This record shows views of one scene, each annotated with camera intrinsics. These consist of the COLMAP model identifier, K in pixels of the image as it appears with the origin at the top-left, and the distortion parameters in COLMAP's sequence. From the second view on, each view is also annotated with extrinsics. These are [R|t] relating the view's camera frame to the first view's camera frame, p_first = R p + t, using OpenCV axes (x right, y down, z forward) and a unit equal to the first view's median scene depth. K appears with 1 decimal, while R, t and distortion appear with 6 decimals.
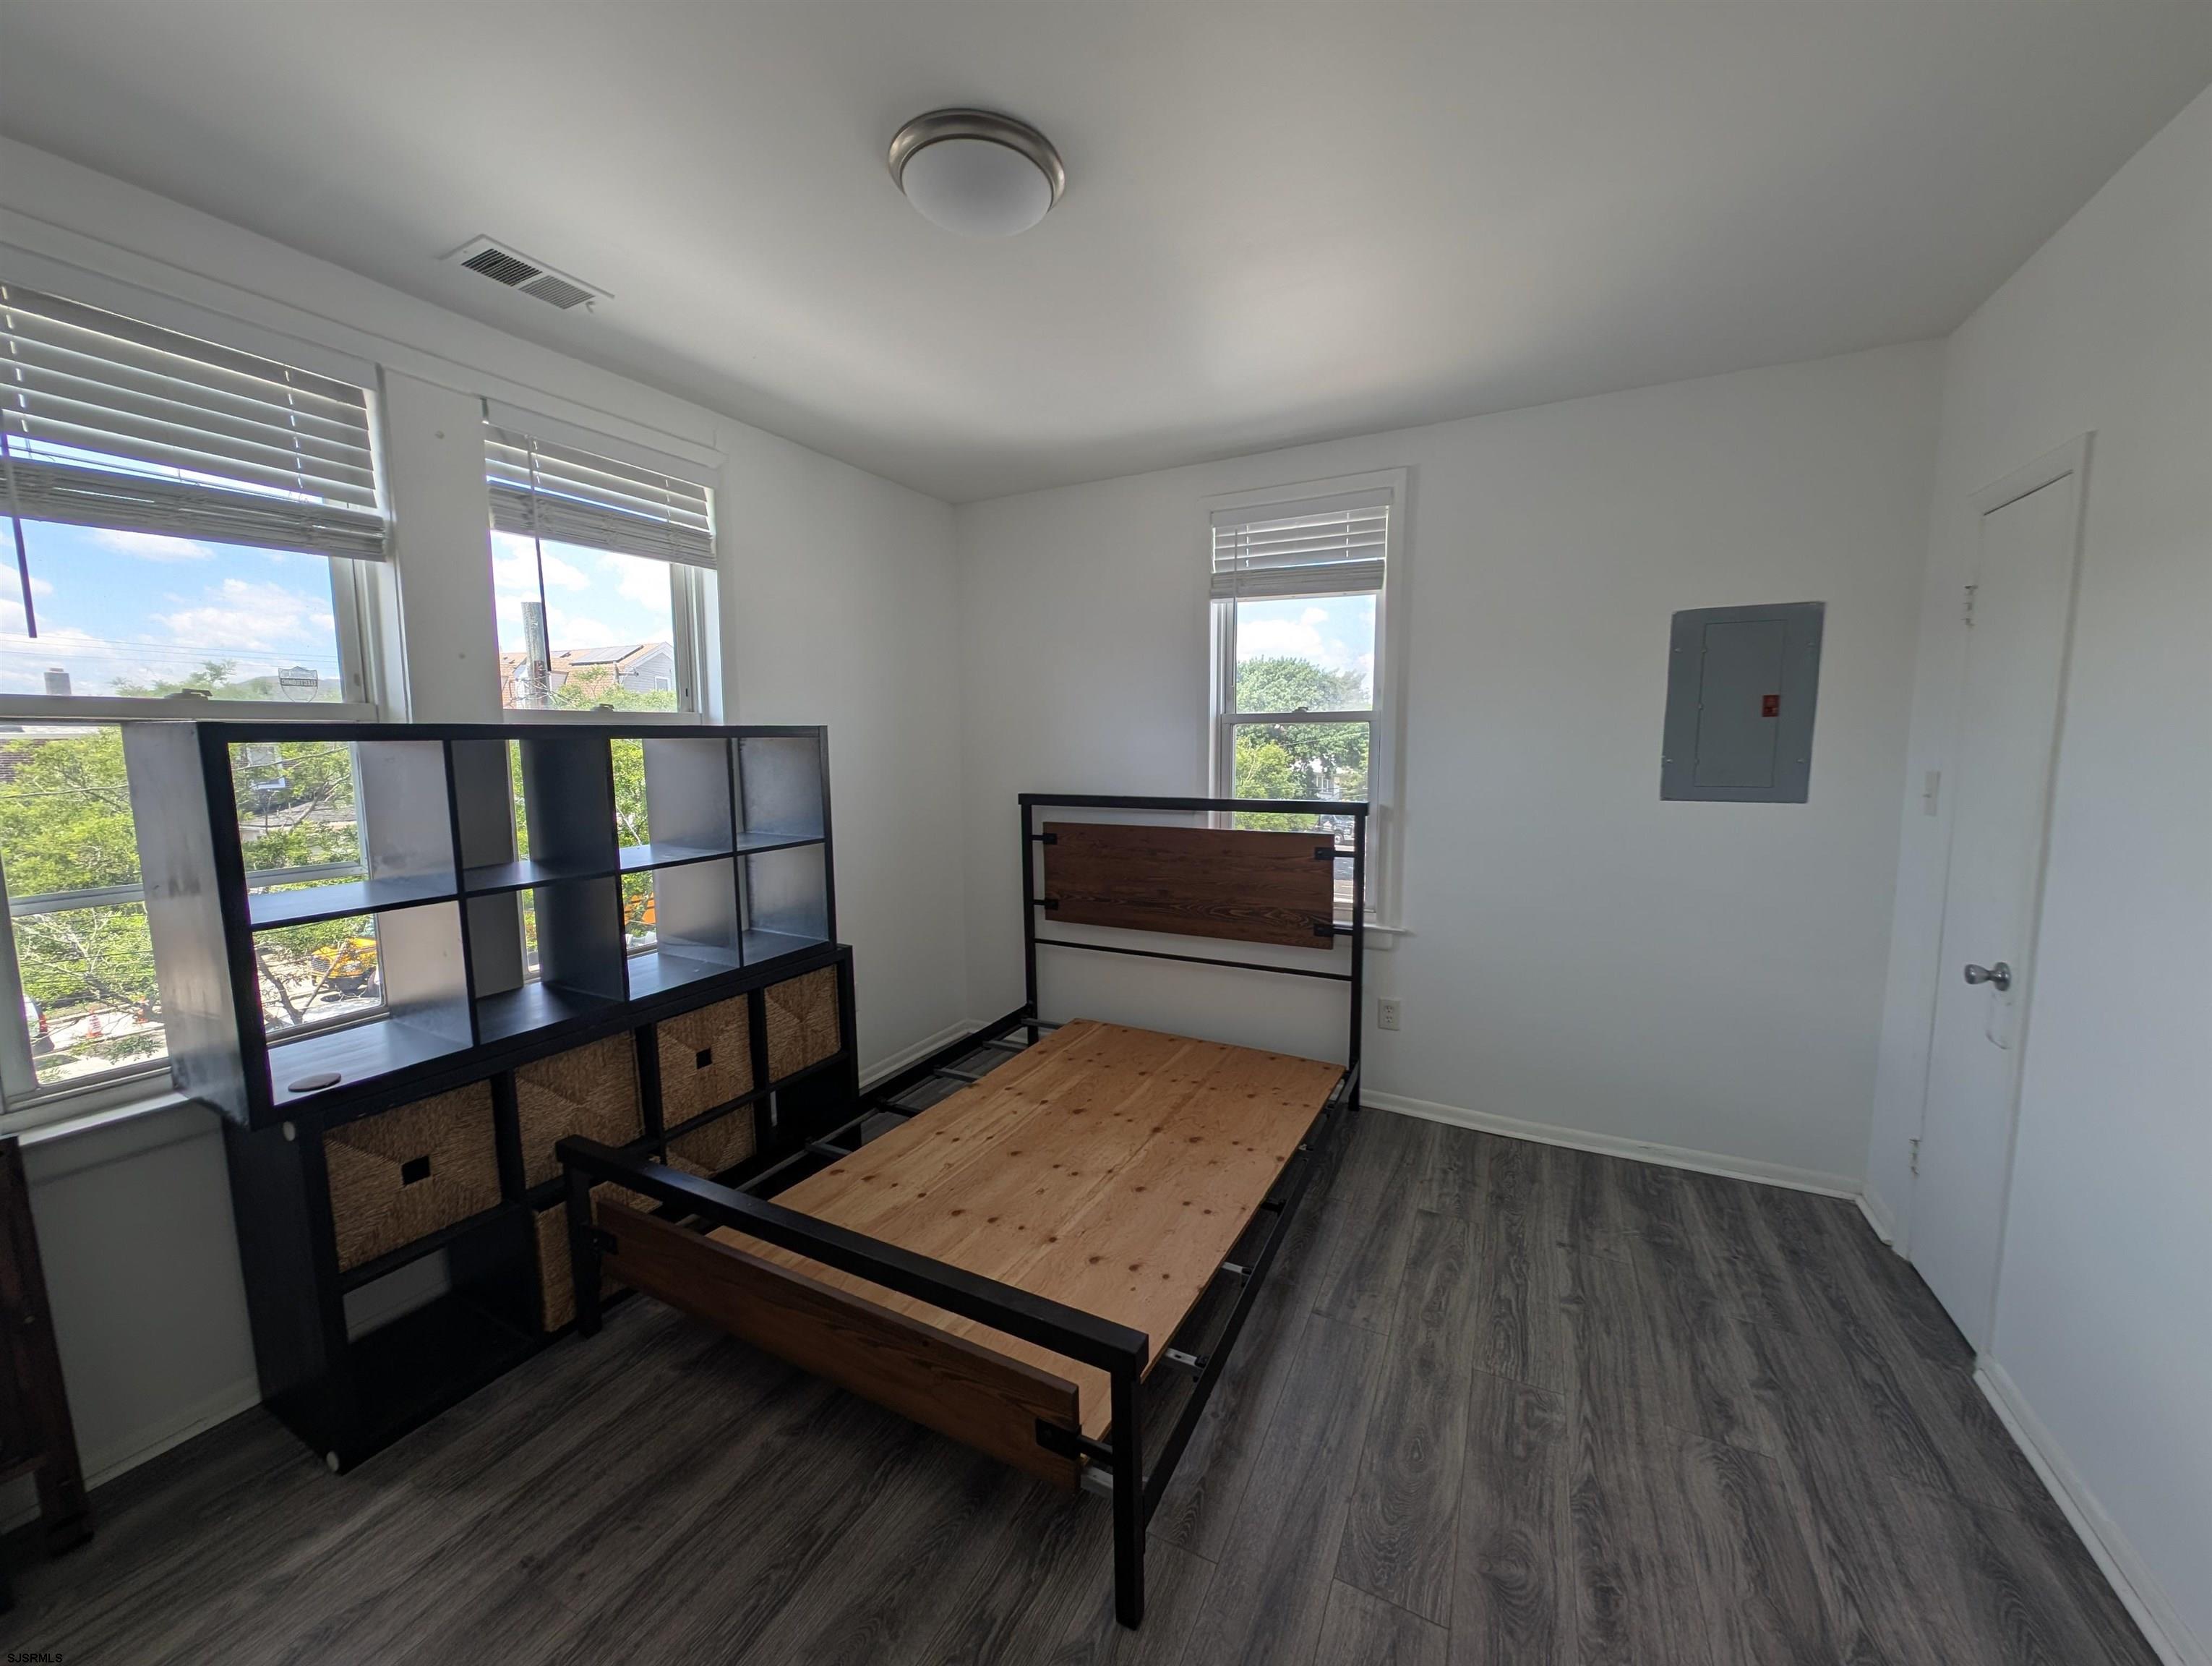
lens RADIAL K [[831.8, 0, 1109.5], [0, 831.8, 832.1], [0, 0, 1]] dist [0.011358, -0.004767]
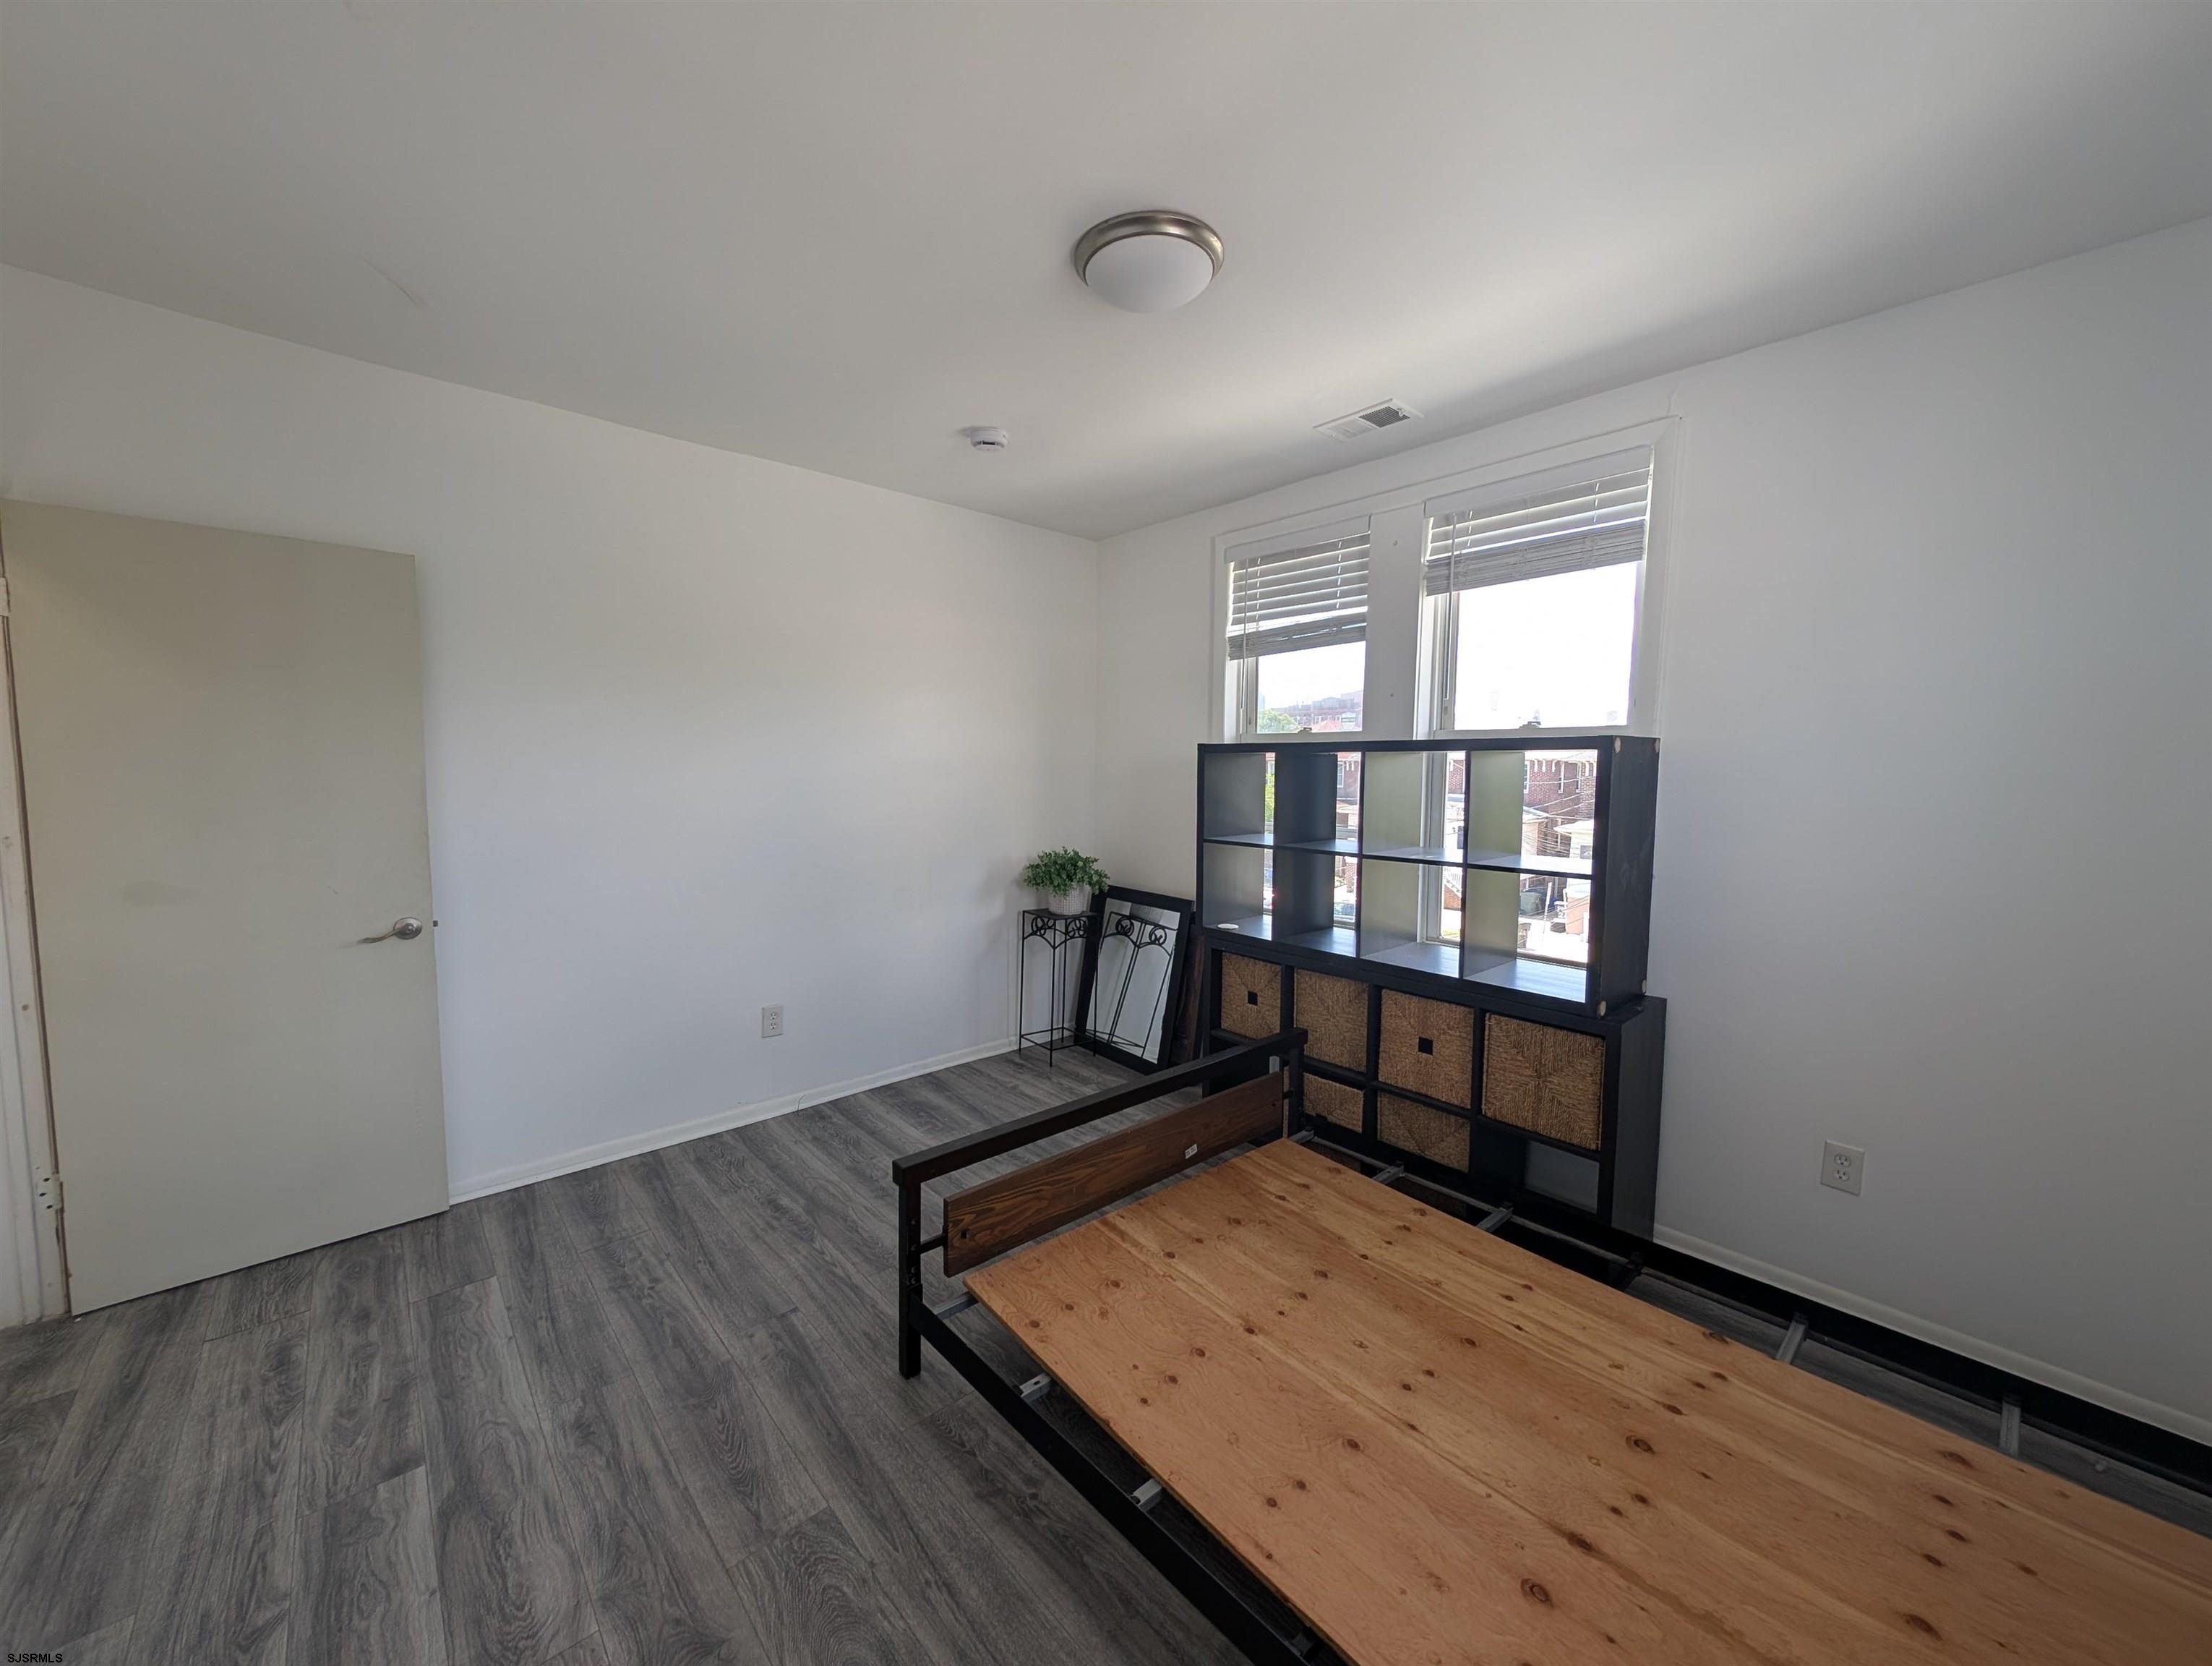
lens RADIAL K [[831.8, 0, 1109.5], [0, 831.8, 832.1], [0, 0, 1]] dist [0.011358, -0.004767]
pose [[-0.358594, 0.083697, -0.929734, 0.567315], [-0.111519, 0.984999, 0.131685, -0.087832], [0.926808, 0.150905, -0.343881, 0.829757]]
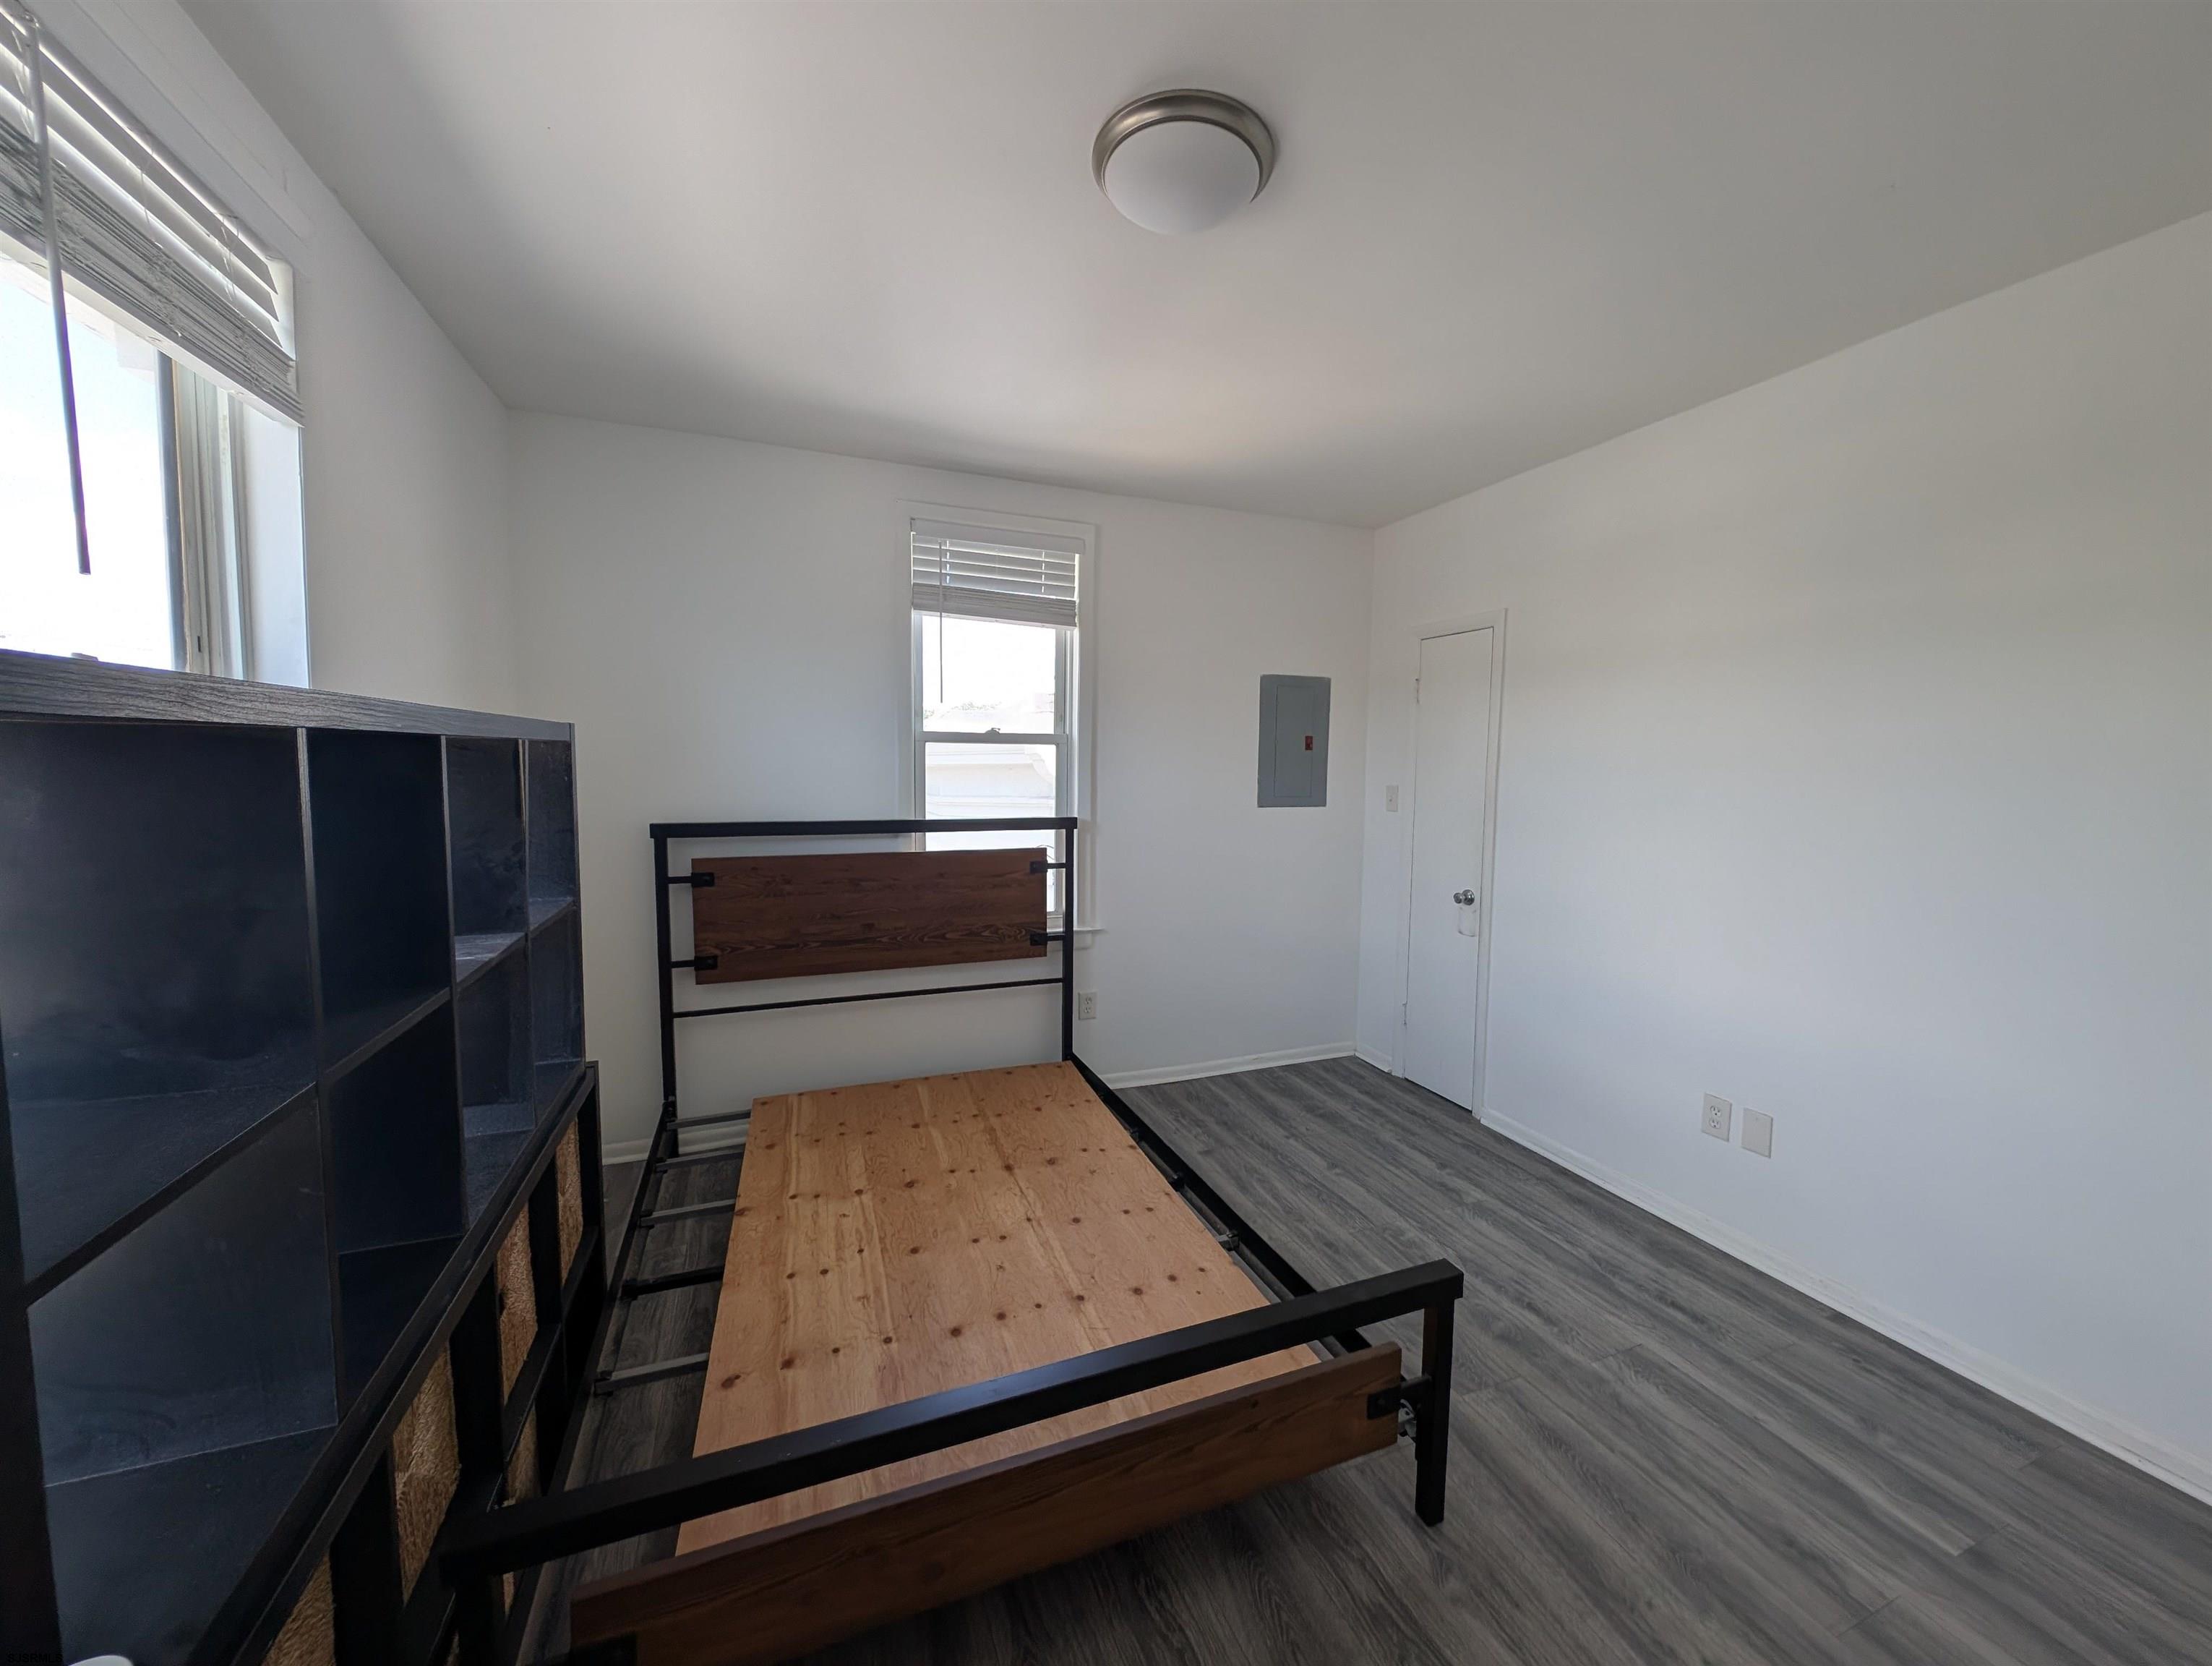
lens RADIAL K [[830.5, 0, 1117.5], [0, 830.5, 829.8], [0, 0, 1]] dist [0.014446, 0.000077]
pose [[0.657698, -0.046323, 0.751856, -0.542433], [0.065858, 0.997822, 0.003866, -0.021537], [-0.750397, 0.046973, 0.659316, 0.257524]]
